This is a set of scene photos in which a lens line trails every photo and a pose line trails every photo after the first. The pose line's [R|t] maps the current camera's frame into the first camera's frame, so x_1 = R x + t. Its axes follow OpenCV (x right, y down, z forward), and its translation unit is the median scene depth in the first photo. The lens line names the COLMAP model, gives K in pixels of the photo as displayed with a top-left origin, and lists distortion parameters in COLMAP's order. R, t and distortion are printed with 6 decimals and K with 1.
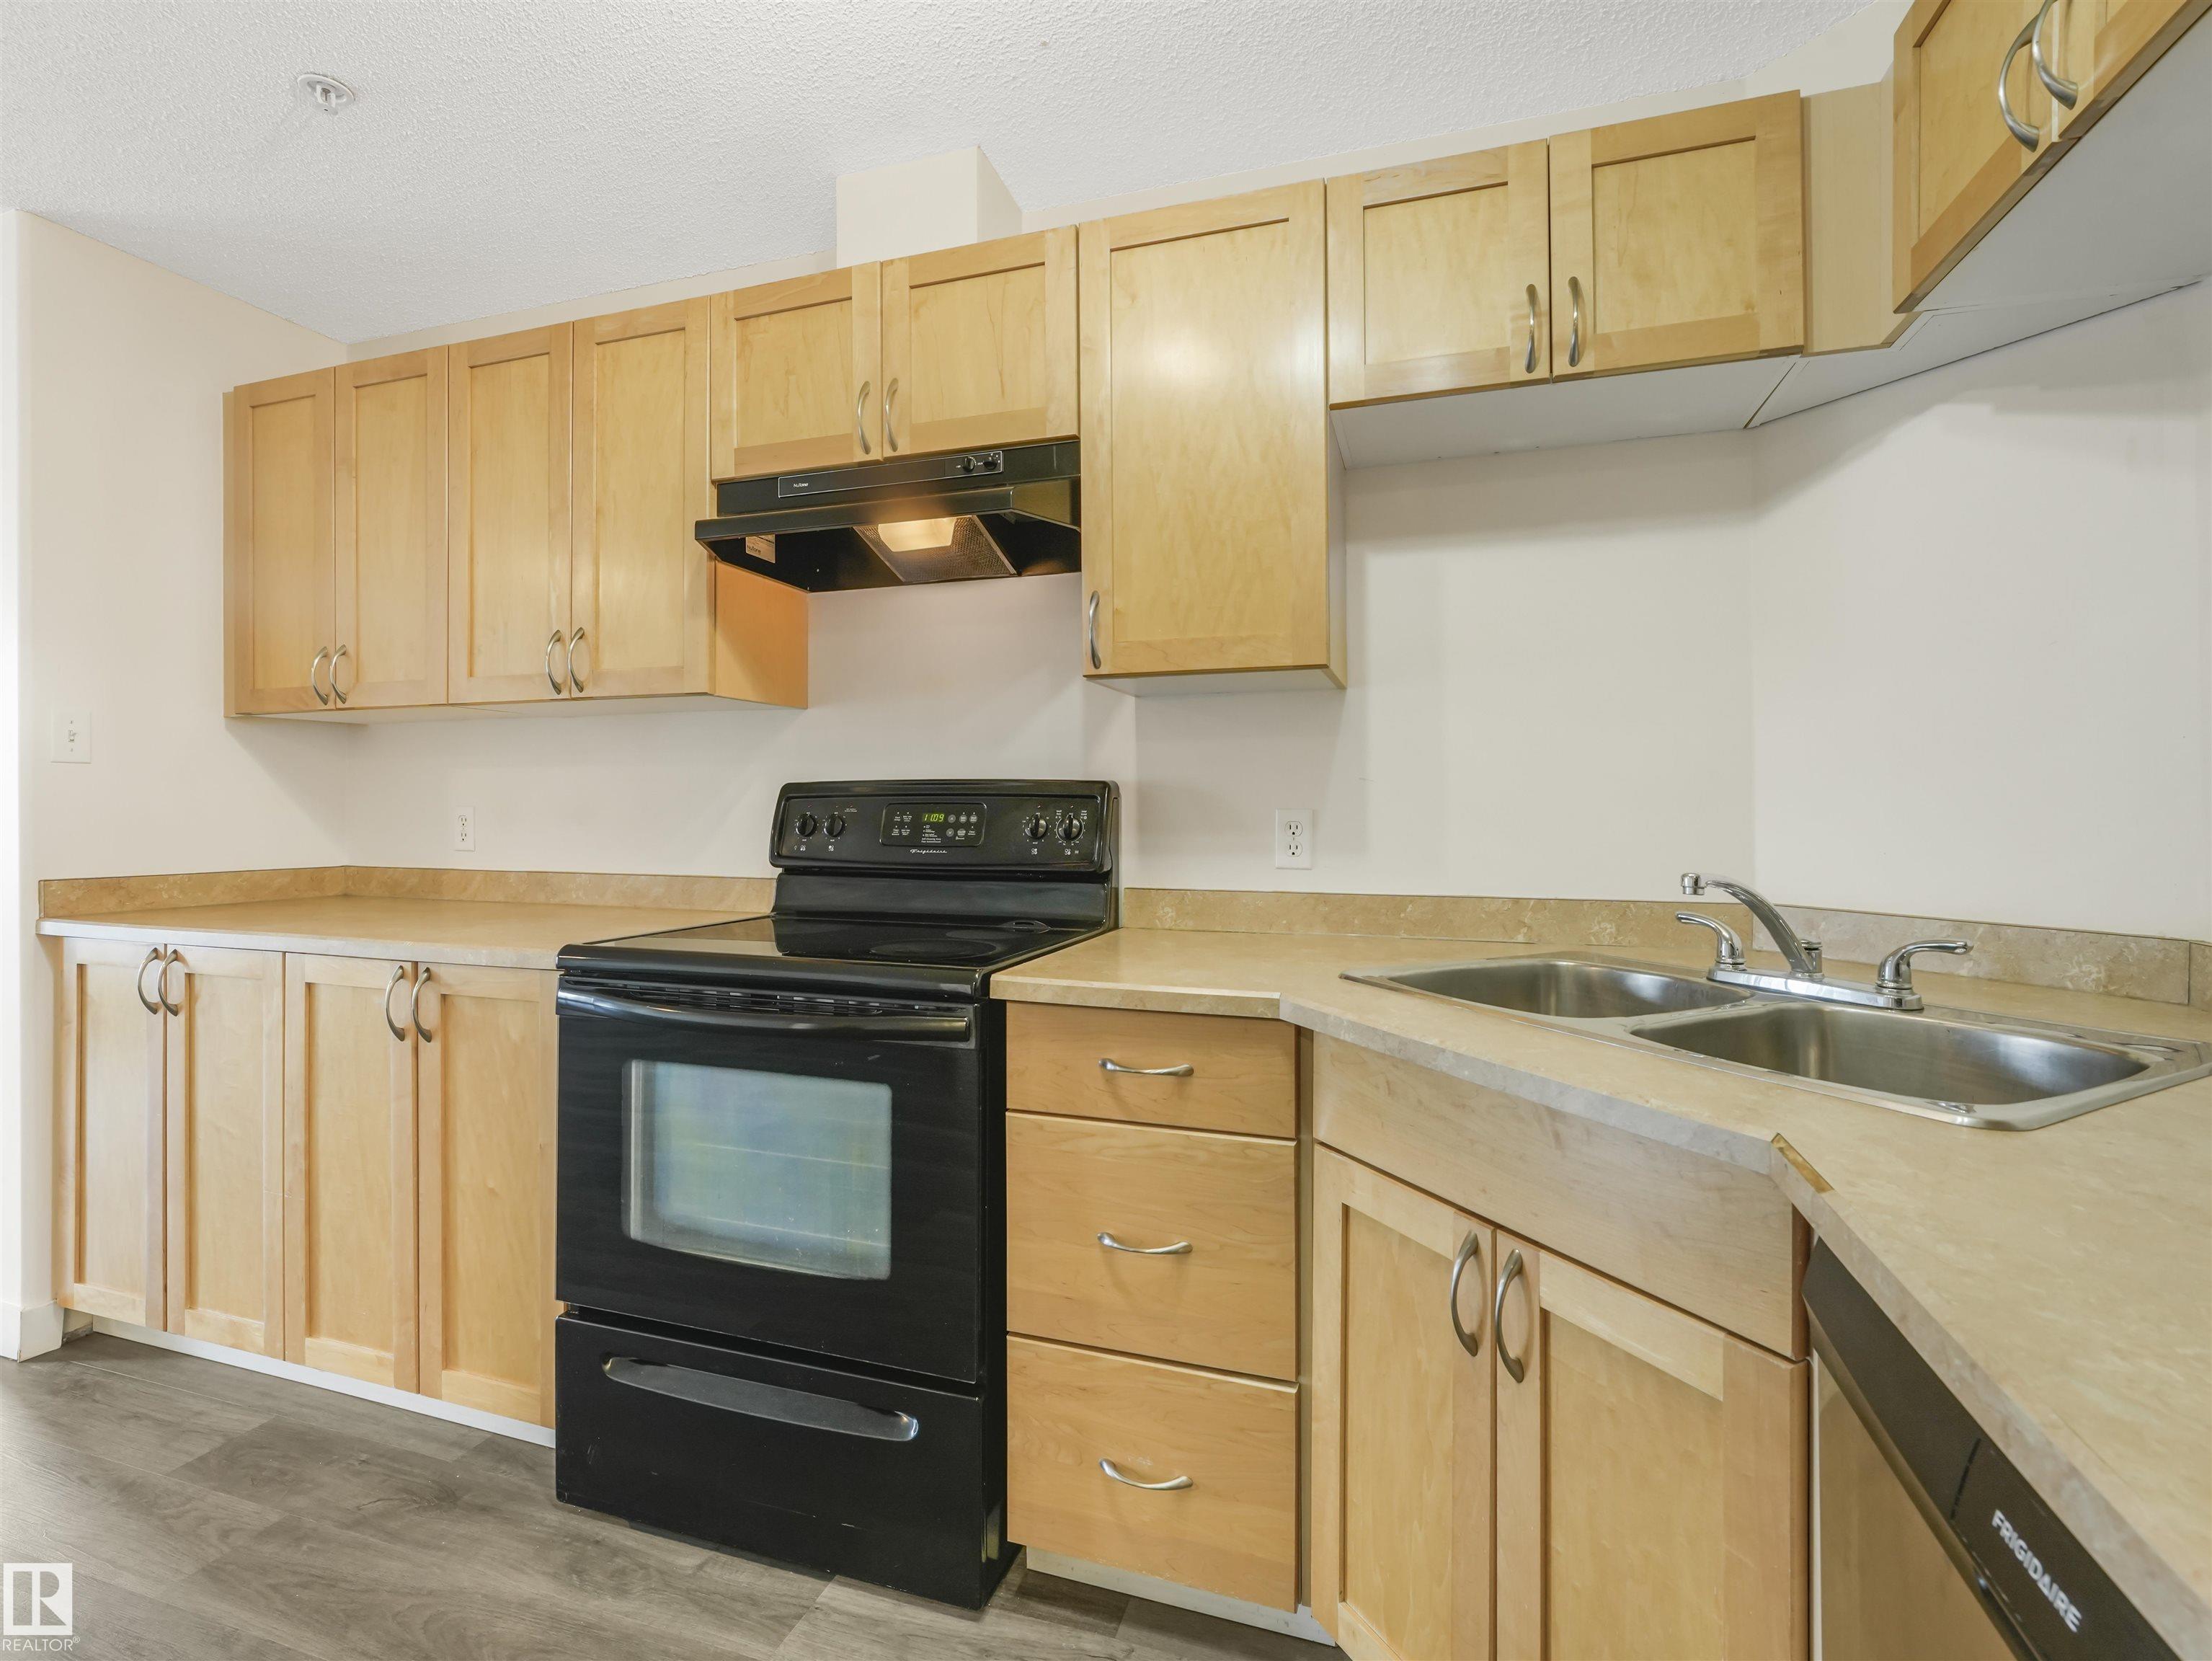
lens RADIAL K [[1023.7, 0, 1109.7], [0, 1023.7, 806.4], [0, 0, 1]] dist [-0.010621, 0.000724]
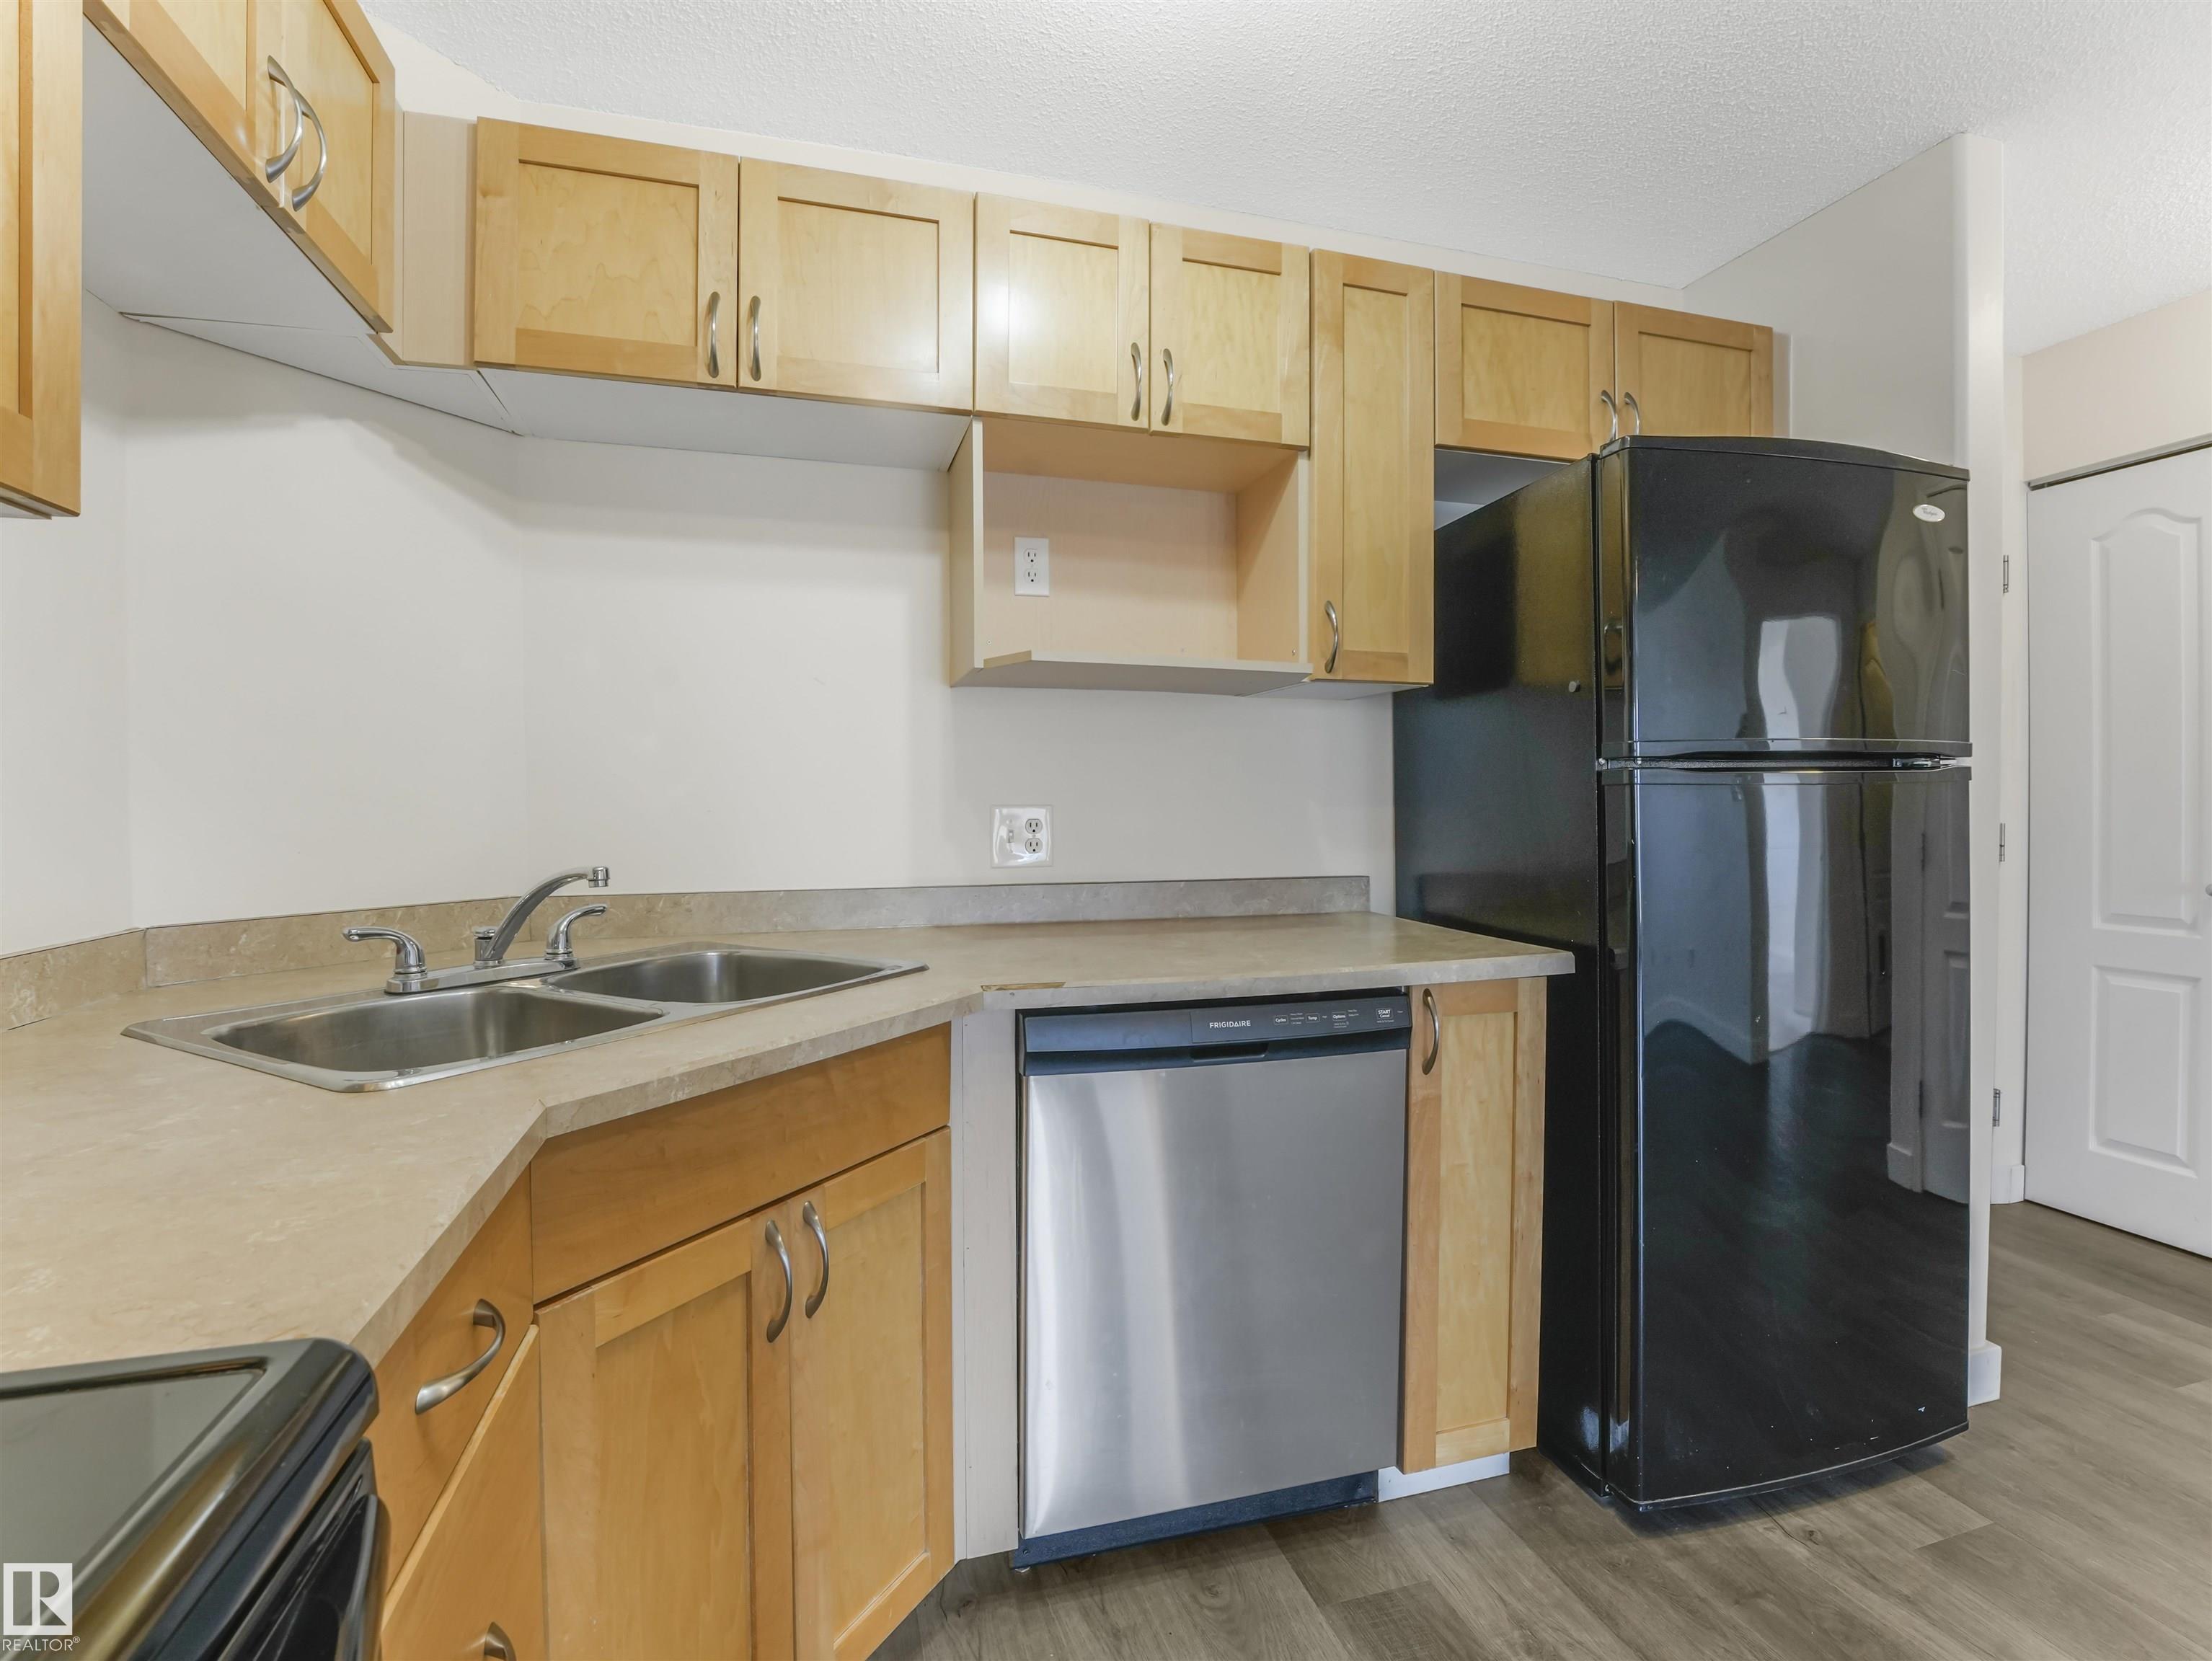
lens RADIAL K [[1055.6, 0, 1115.8], [0, 1055.6, 818.6], [0, 0, 1]] dist [-0.032502, 0.000097]
pose [[-0.568506, -0.015618, 0.822531, -0.404876], [0.001483, 0.999799, 0.020008, -0.003932], [-0.822678, 0.012594, -0.568368, 0.760220]]
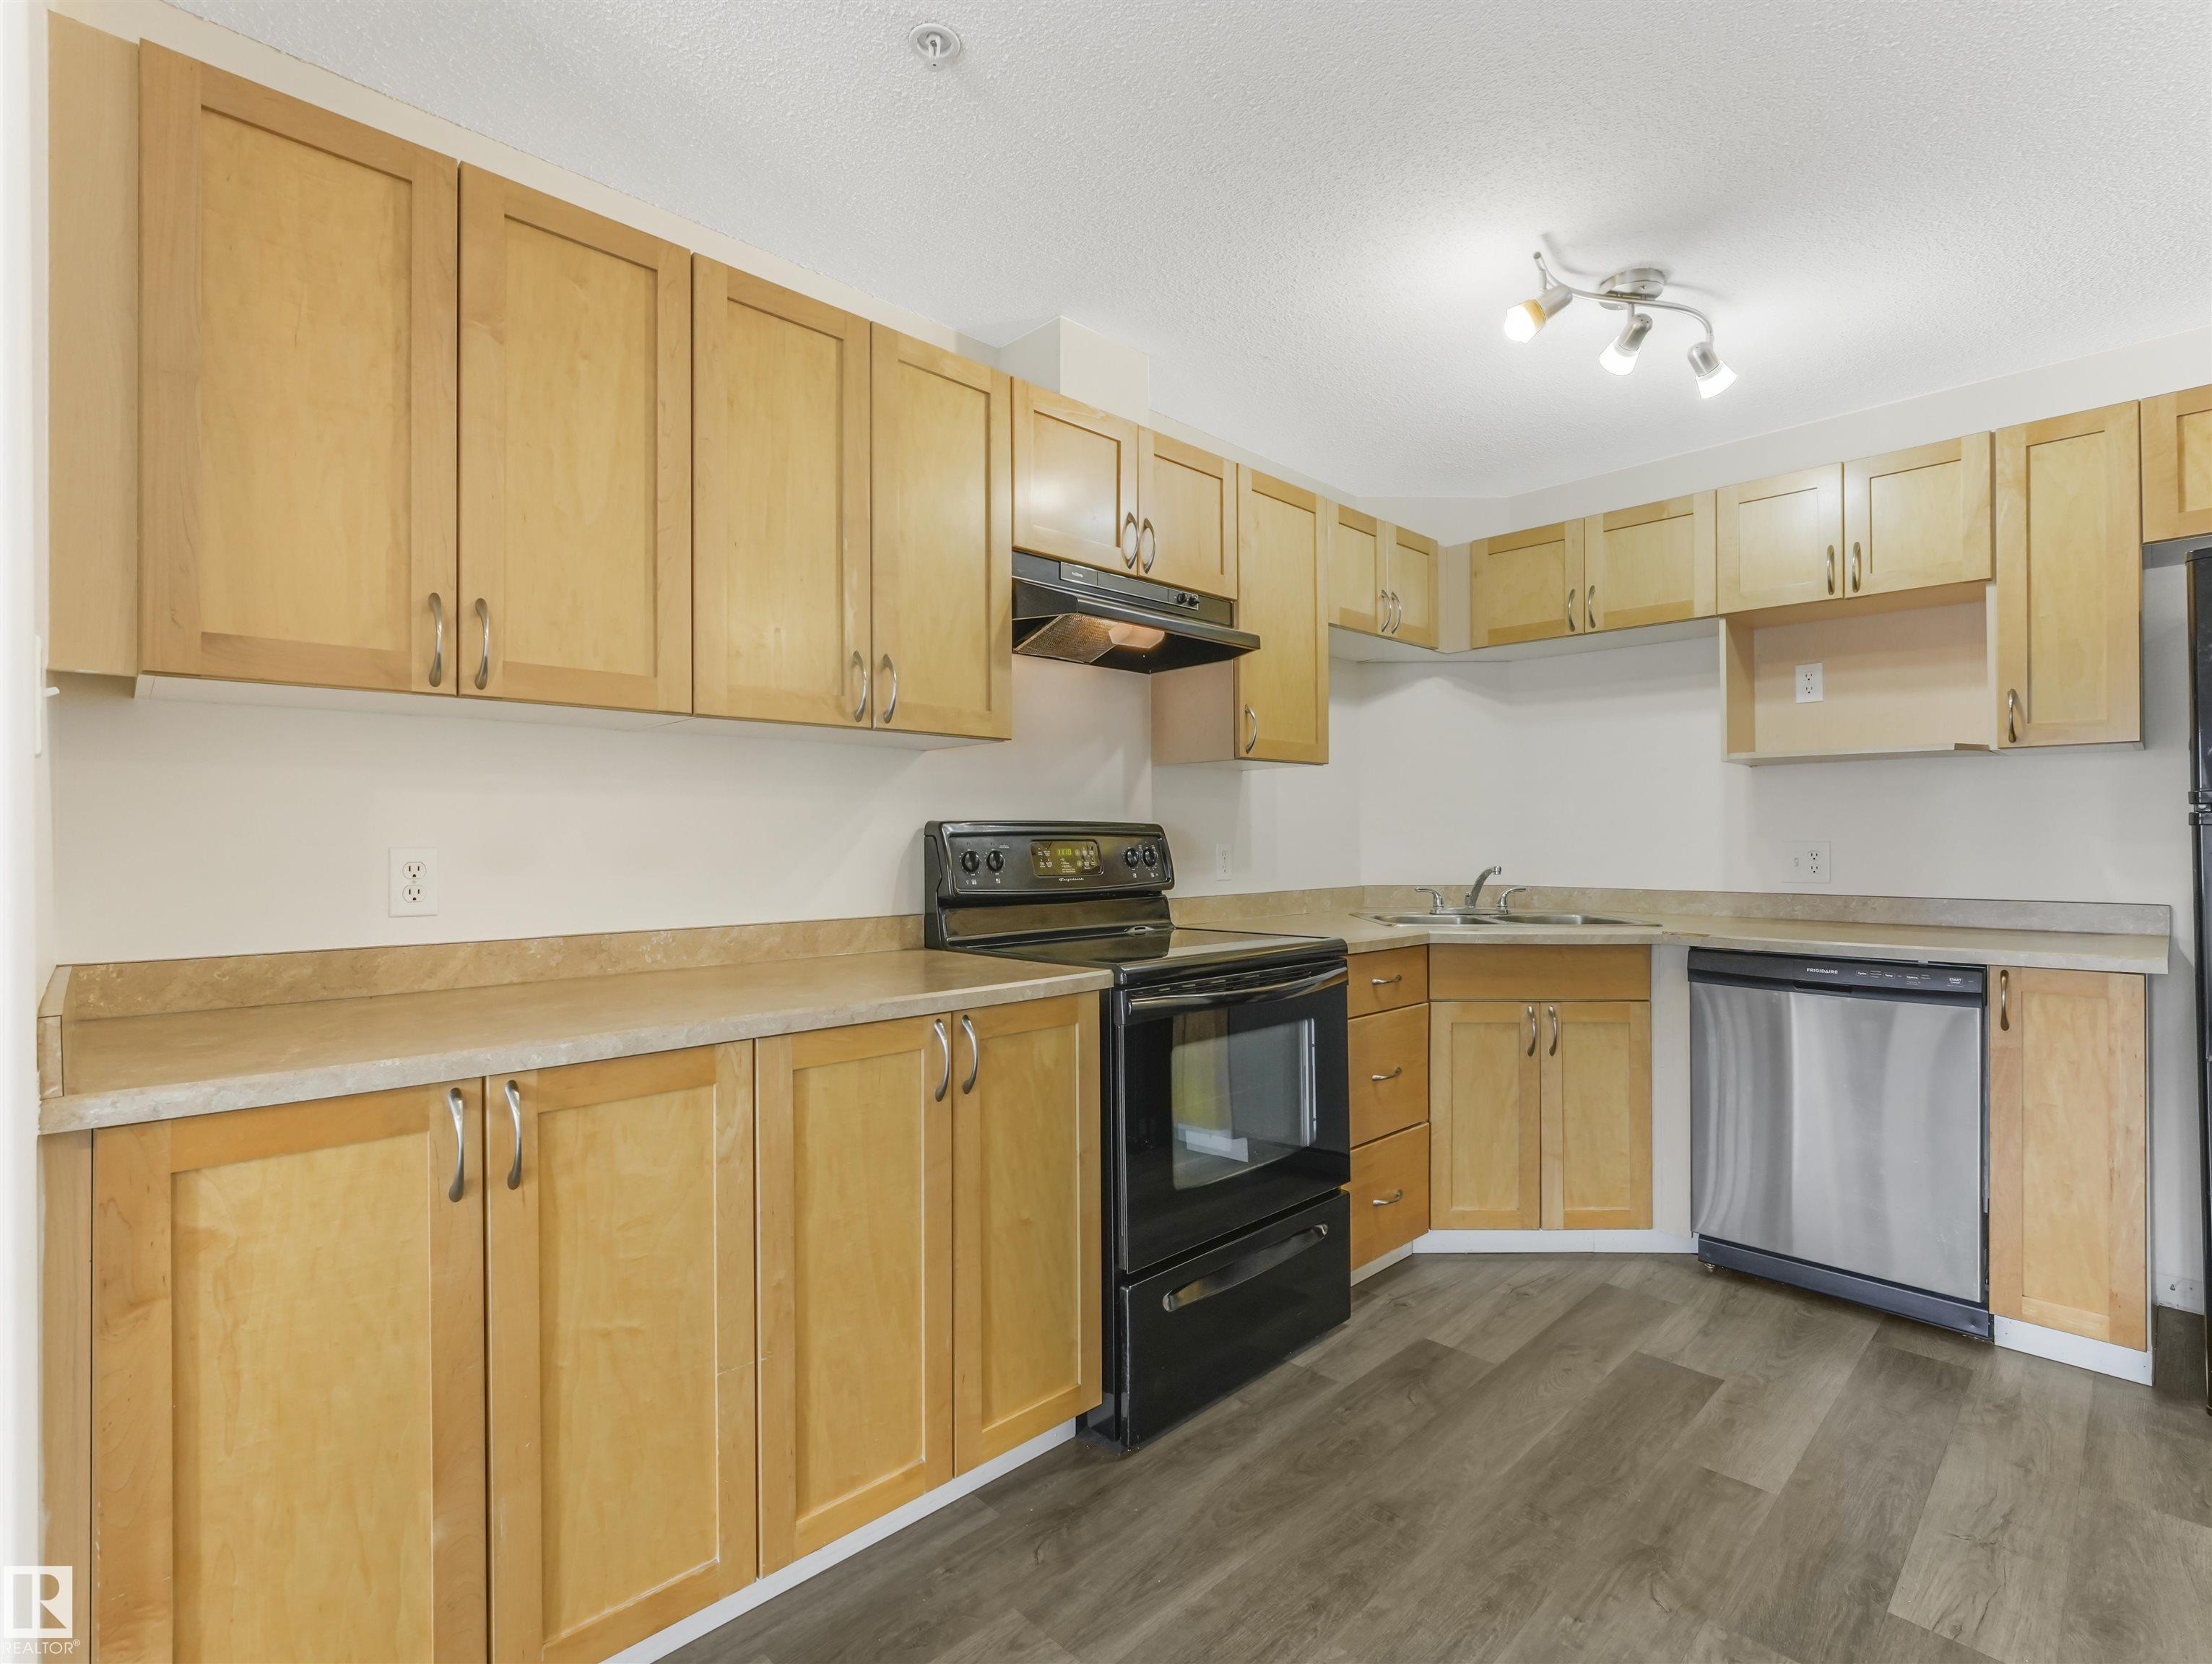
lens RADIAL K [[1048.8, 0, 1106.0], [0, 1048.8, 832.0], [0, 0, 1]] dist [-0.001975, -0.000183]
pose [[0.466359, 0.003051, 0.884590, -1.429280], [0.005094, 0.999968, -0.006135, -0.005570], [-0.884581, 0.007367, 0.466329, 0.415380]]
